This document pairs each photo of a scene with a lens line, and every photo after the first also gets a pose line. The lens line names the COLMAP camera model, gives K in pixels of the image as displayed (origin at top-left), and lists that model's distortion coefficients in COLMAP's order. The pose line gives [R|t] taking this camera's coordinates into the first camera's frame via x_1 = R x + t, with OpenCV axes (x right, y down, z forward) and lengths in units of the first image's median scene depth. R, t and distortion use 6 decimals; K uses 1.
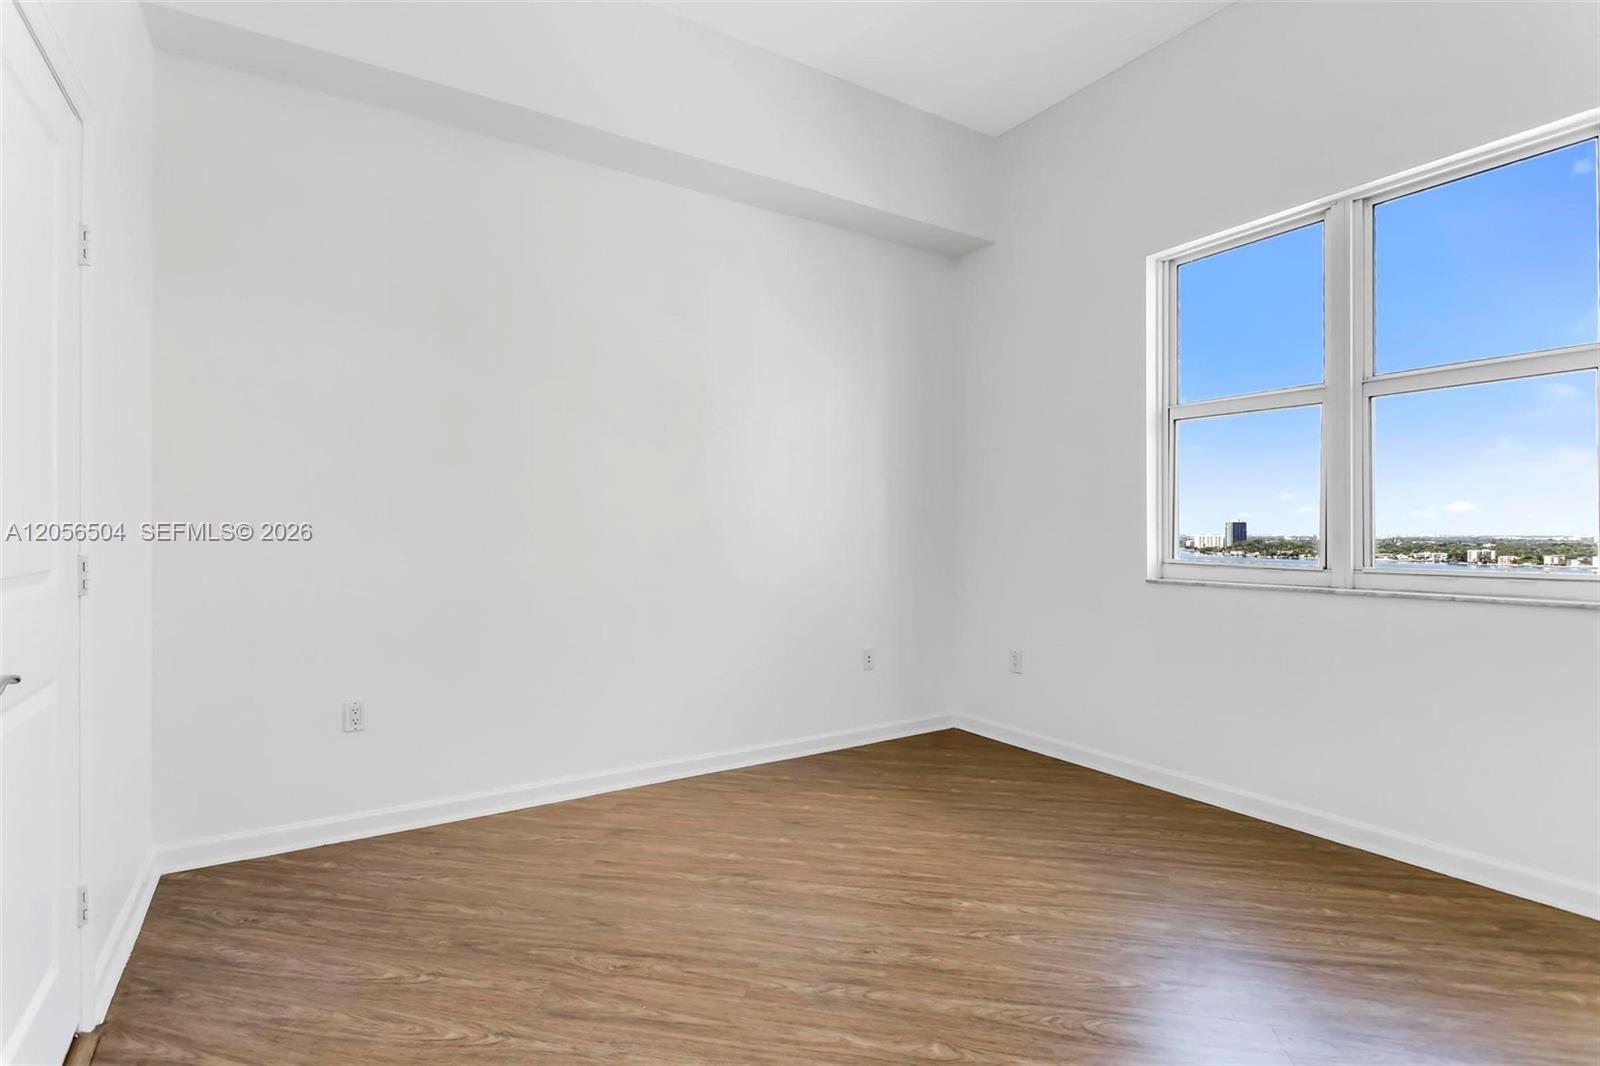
lens RADIAL K [[766.5, 0, 813.6], [0, 766.5, 540.7], [0, 0, 1]] dist [0.010345, -0.008672]
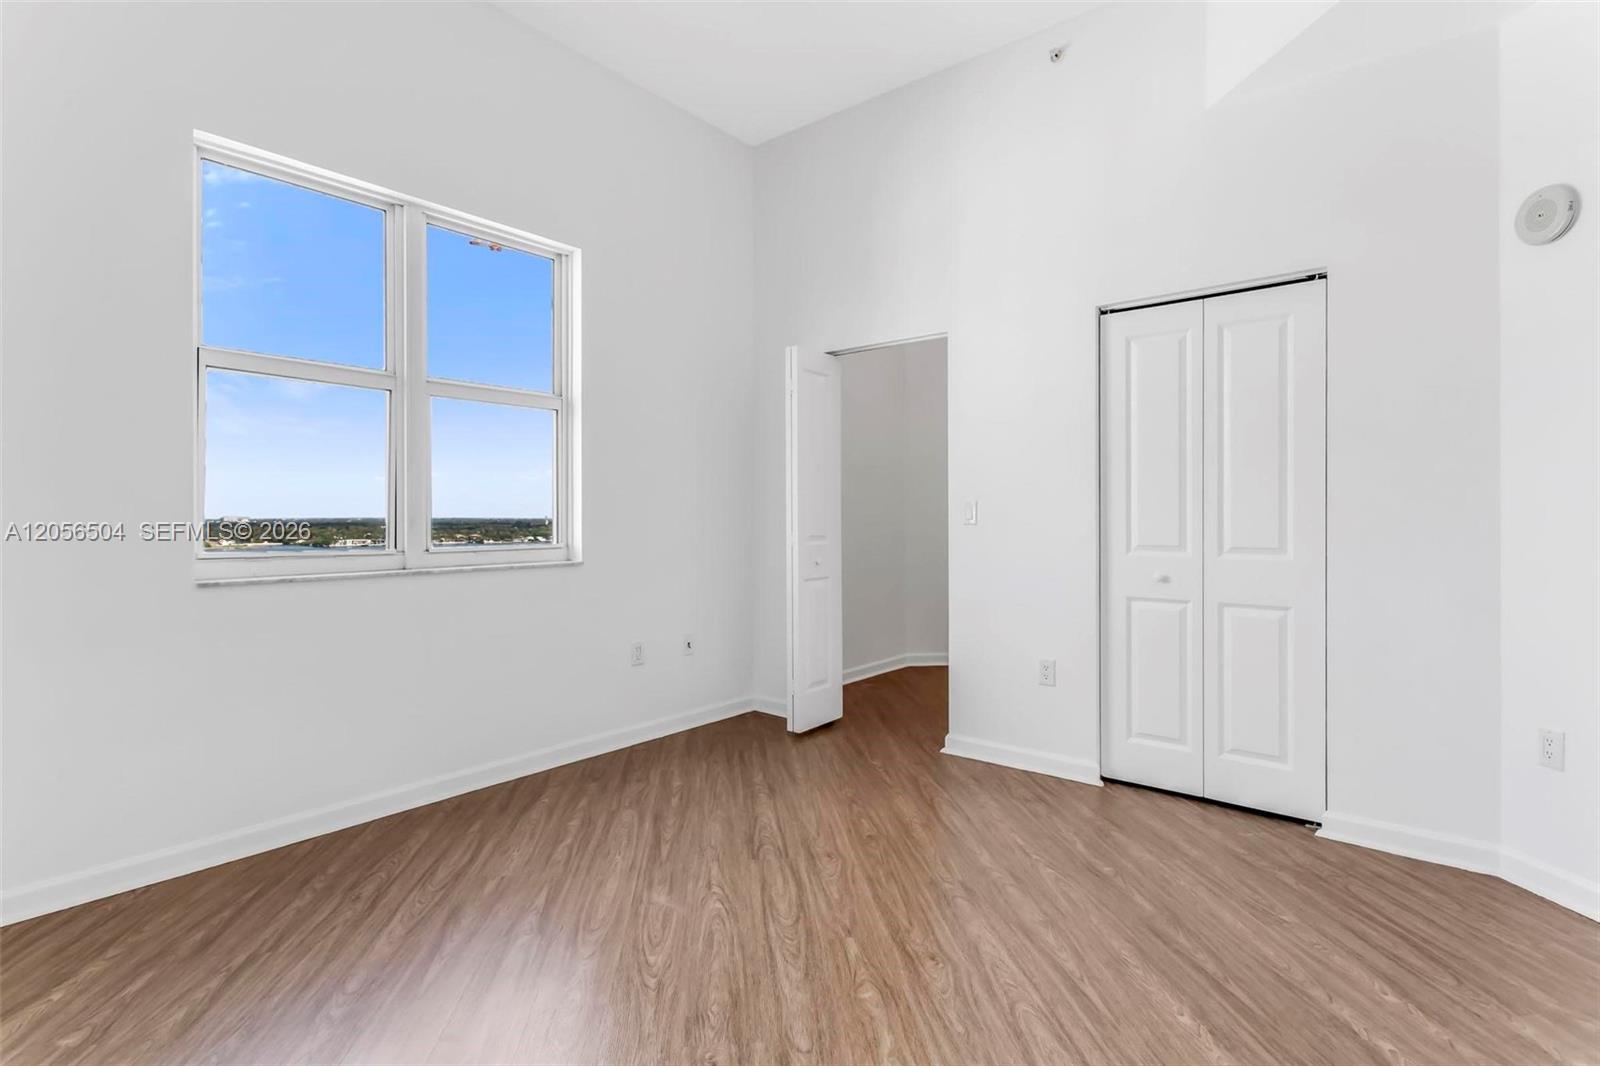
lens RADIAL K [[766.5, 0, 793.2], [0, 766.5, 520.6], [0, 0, 1]] dist [0.010345, -0.008672]
pose [[-0.289199, -0.009454, 0.957222, -0.579458], [0.007815, 0.999895, 0.012237, -0.016116], [-0.957237, 0.011020, -0.289094, 0.962807]]
